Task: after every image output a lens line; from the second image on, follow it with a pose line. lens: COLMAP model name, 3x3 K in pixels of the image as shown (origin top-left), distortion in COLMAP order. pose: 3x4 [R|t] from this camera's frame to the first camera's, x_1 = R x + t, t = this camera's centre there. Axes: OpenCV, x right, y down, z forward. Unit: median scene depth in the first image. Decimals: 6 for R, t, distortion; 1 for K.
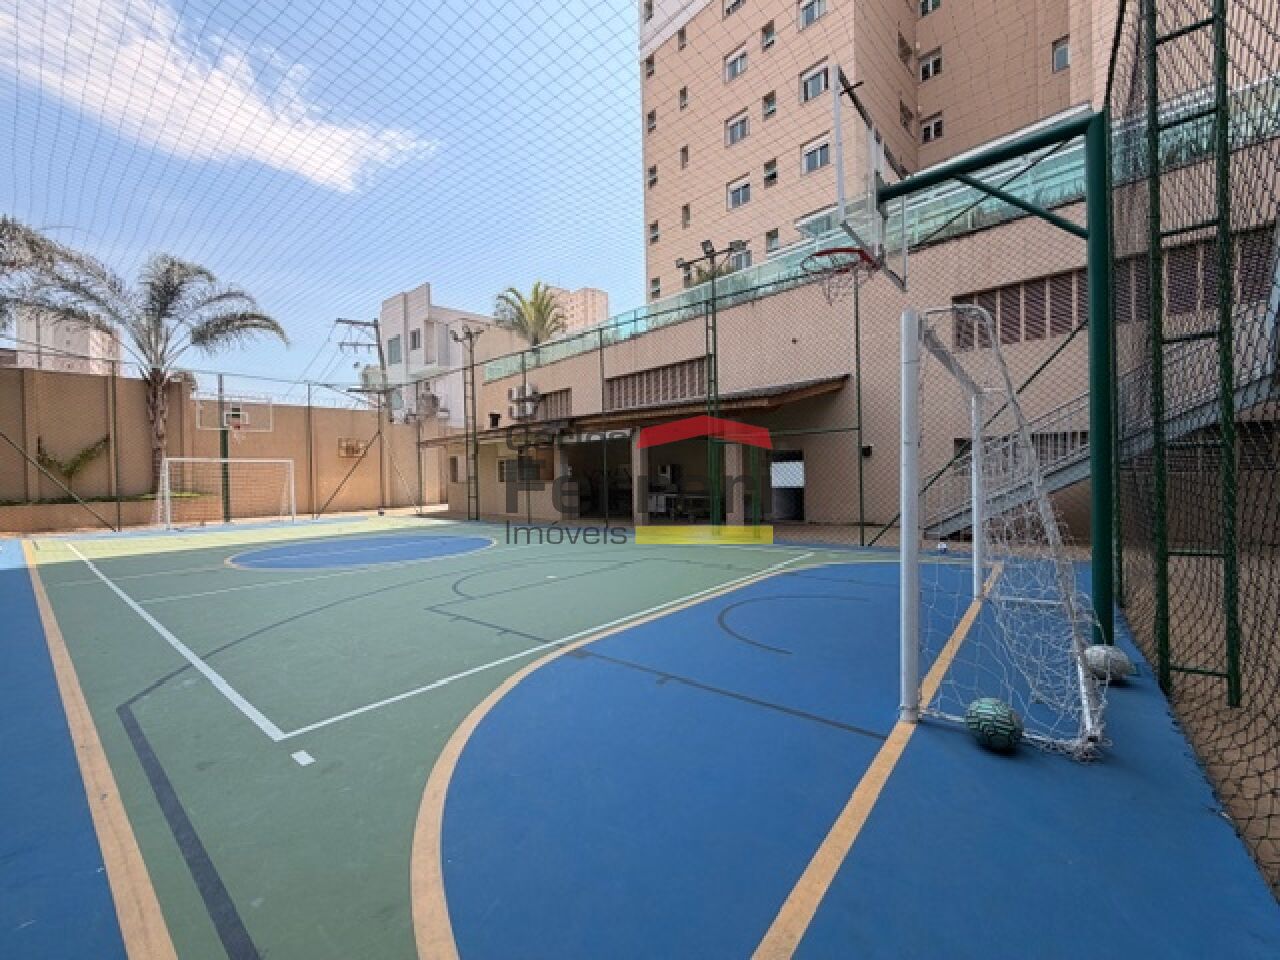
lens RADIAL K [[513.1, 0, 633.1], [0, 513.1, 481.4], [0, 0, 1]] dist [0.002837, 0.000034]
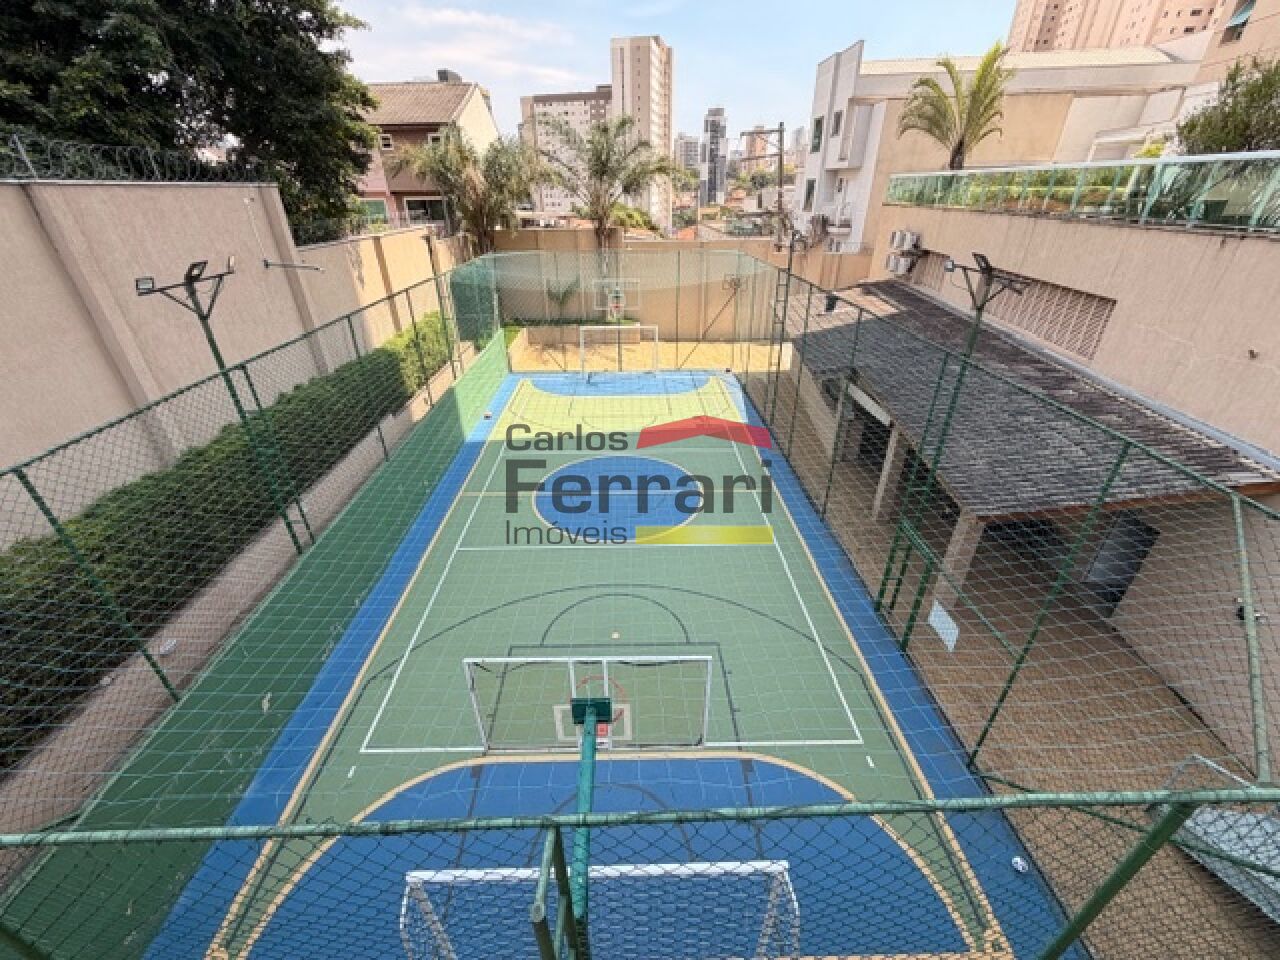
lens RADIAL K [[513.1, 0, 633.1], [0, 513.1, 481.4], [0, 0, 1]] dist [0.002837, 0.000034]
pose [[0.650175, 0.382578, -0.656435, 0.221472], [-0.008380, 0.867534, 0.497308, -0.308725], [0.759738, -0.317836, 0.567255, 0.143765]]
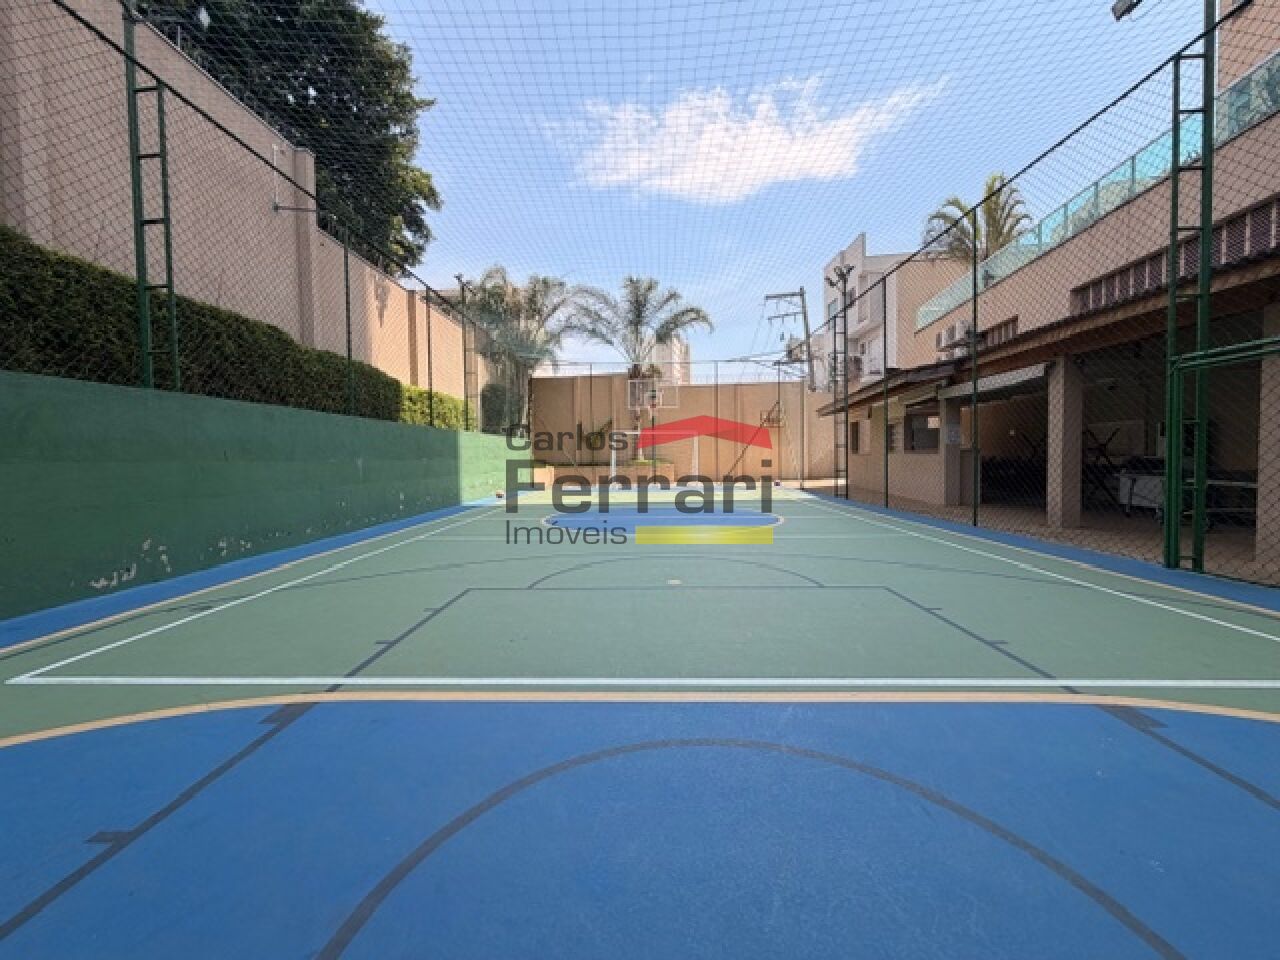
lens RADIAL K [[519.8, 0, 631.1], [0, 519.8, 458.2], [0, 0, 1]] dist [-0.000050, -0.000057]
pose [[0.610897, 0.011210, -0.791631, 0.129635], [-0.007875, 0.999936, 0.008083, 0.006064], [0.791671, 0.001297, 0.610946, 0.197907]]
